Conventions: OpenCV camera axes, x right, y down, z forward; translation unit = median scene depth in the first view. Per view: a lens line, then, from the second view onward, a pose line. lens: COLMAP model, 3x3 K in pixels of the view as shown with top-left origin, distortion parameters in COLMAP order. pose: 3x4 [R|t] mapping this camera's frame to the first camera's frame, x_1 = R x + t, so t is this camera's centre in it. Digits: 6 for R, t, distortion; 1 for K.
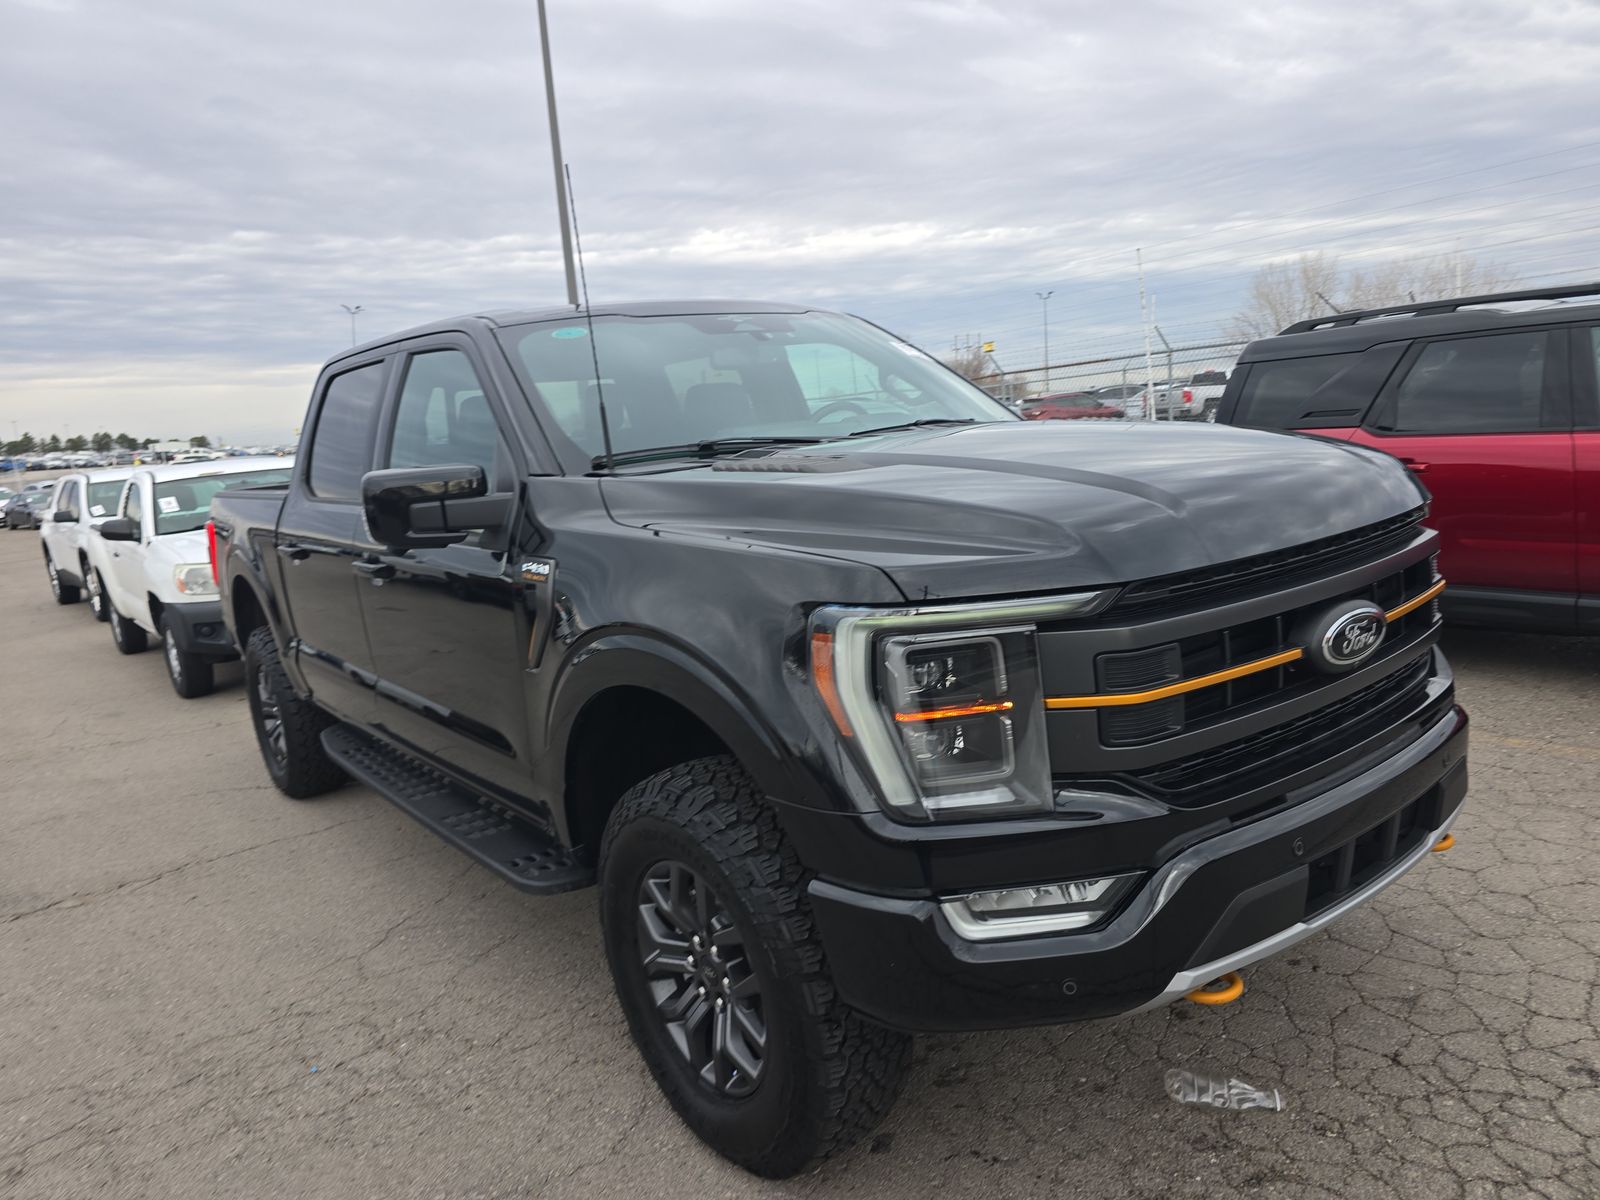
lens RADIAL K [[1078.0, 0, 800.0], [0, 1078.0, 600.0], [0, 0, 1]] dist [0.064309, -0.066333]
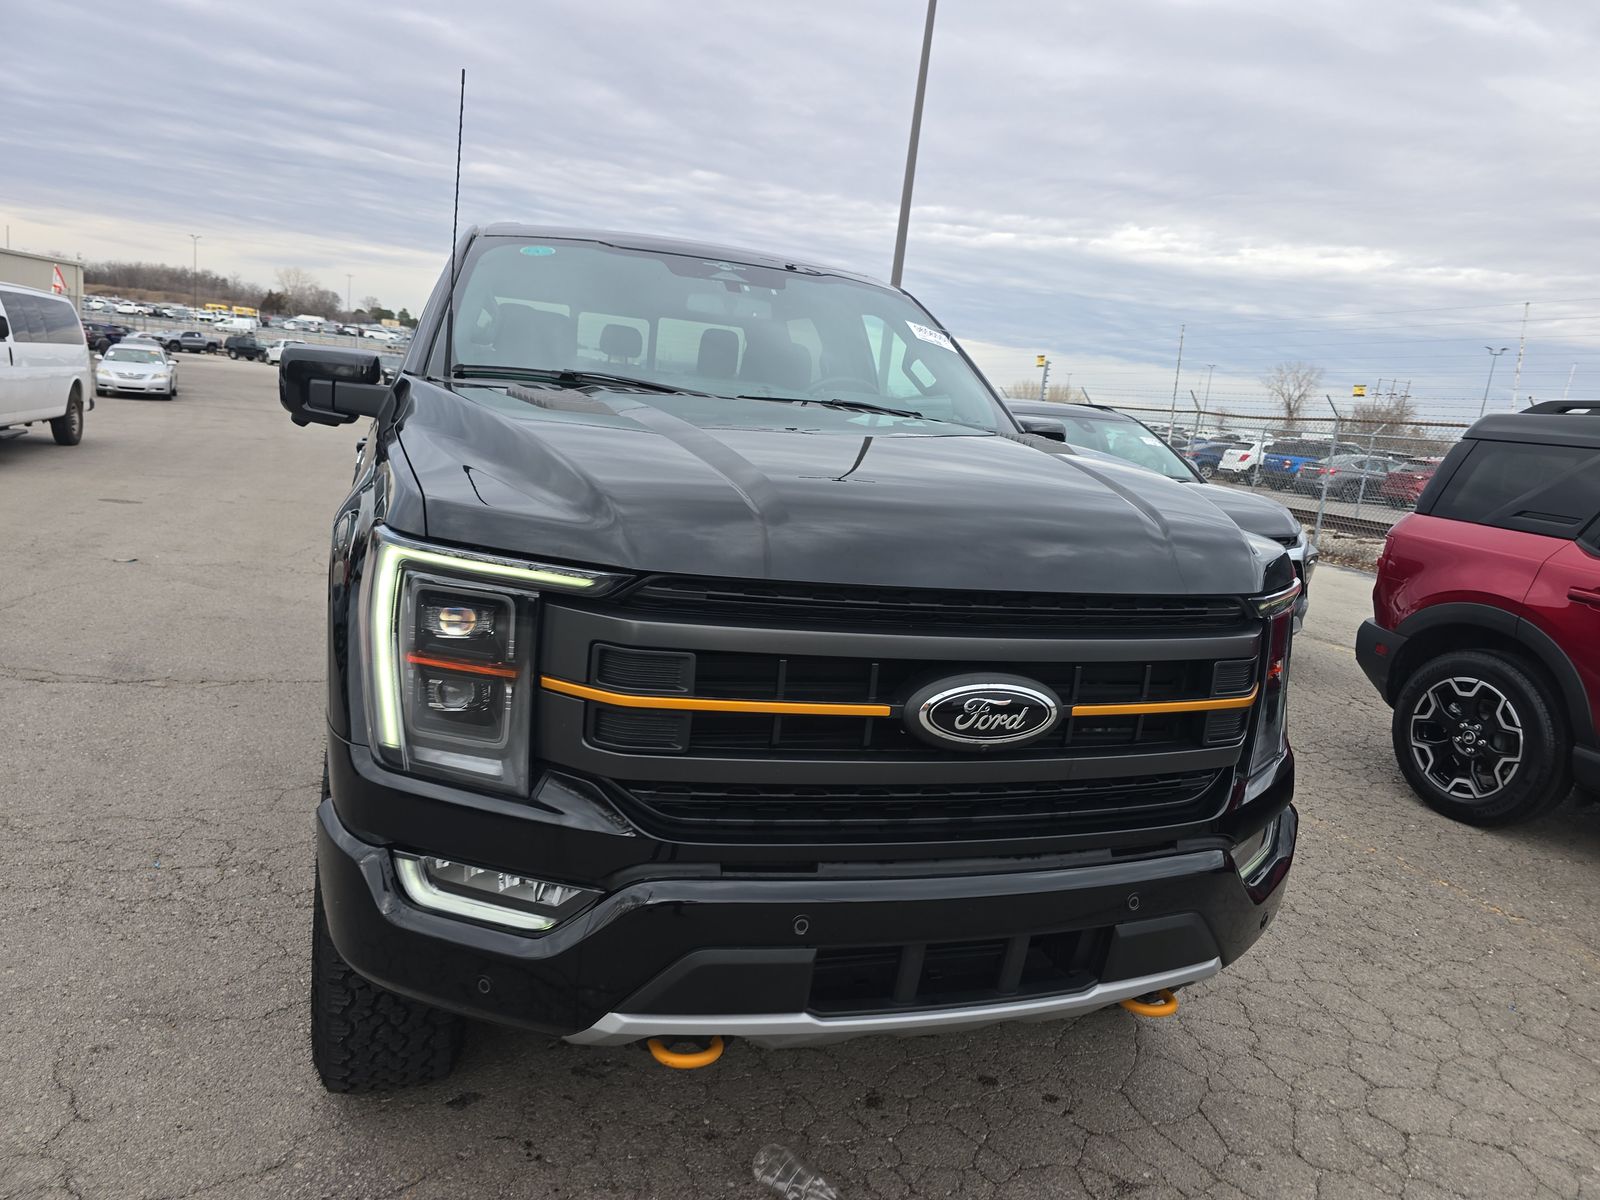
lens RADIAL K [[1082.9, 0, 800.0], [0, 1082.9, 600.0], [0, 0, 1]] dist [0.059924, -0.057062]
pose [[0.927200, 0.238921, -0.288472, 0.622519], [-0.234634, 0.970803, 0.049890, -0.061842], [0.291970, 0.021427, 0.956188, 0.172455]]
